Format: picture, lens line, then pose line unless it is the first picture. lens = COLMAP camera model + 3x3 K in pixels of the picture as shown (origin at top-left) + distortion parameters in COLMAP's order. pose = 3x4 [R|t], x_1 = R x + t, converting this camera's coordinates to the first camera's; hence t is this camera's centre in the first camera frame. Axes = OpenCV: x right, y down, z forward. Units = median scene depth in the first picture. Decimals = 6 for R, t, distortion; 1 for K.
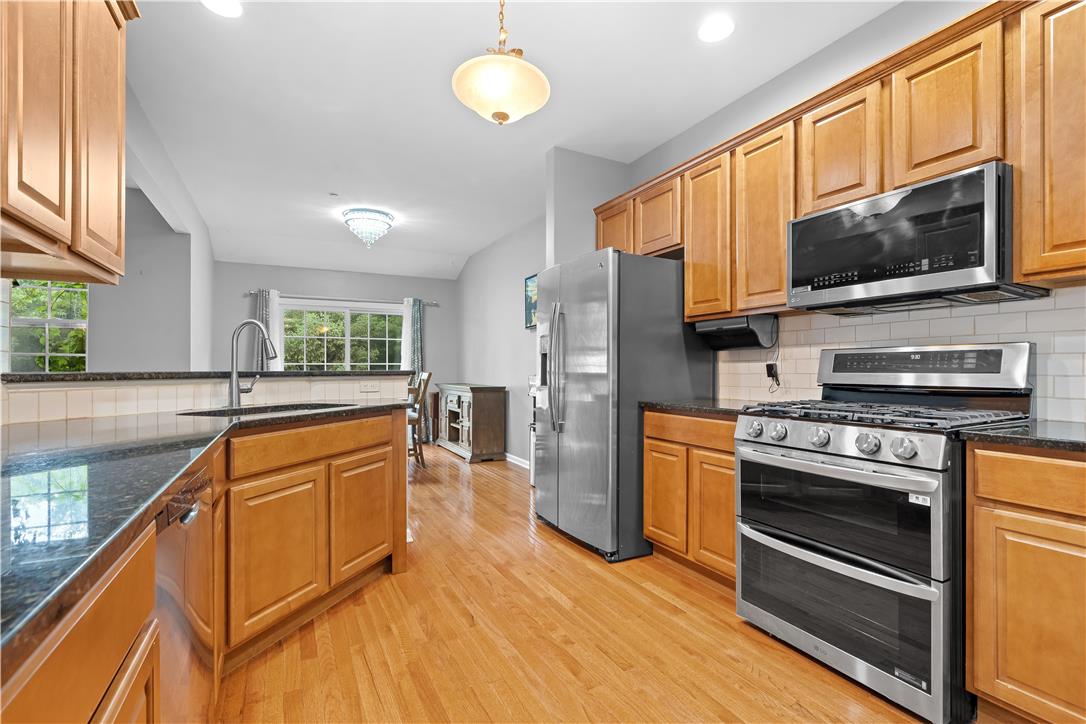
lens RADIAL K [[491.3, 0, 544.1], [0, 491.3, 365.6], [0, 0, 1]] dist [-0.001444, 0.000664]
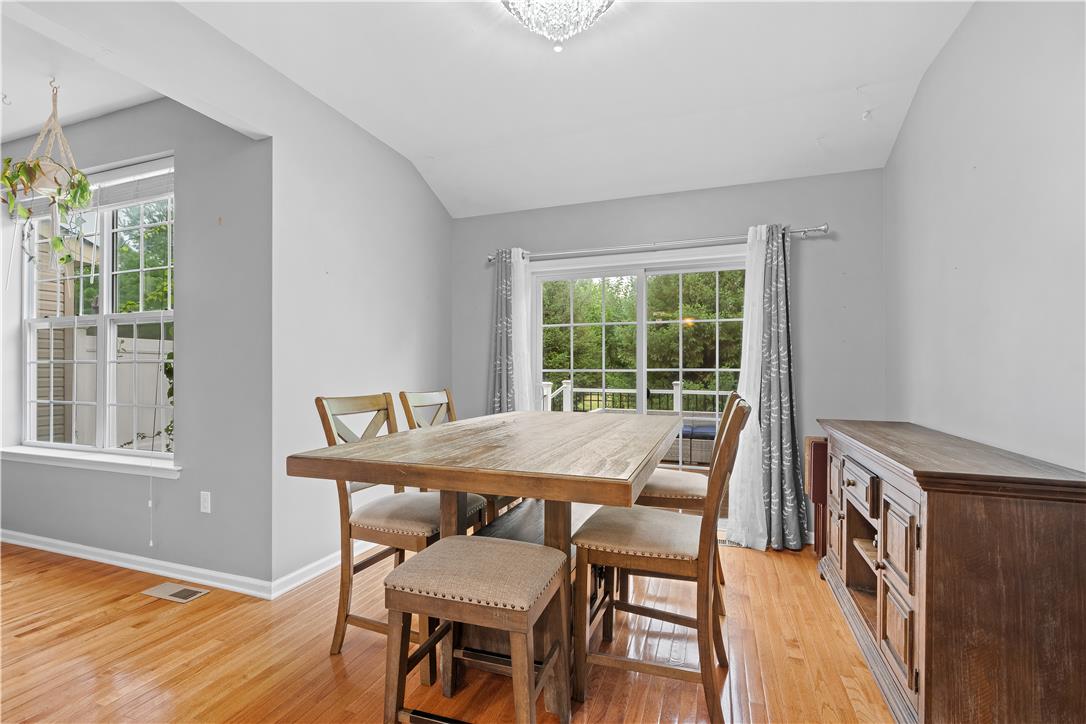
lens RADIAL K [[491.3, 0, 541.9], [0, 491.3, 371.9], [0, 0, 1]] dist [-0.001444, 0.000664]
pose [[0.680788, 0.004907, -0.732464, -0.085547], [-0.002167, 0.999987, 0.004686, -0.005128], [0.732477, -0.001603, 0.680790, 0.604471]]
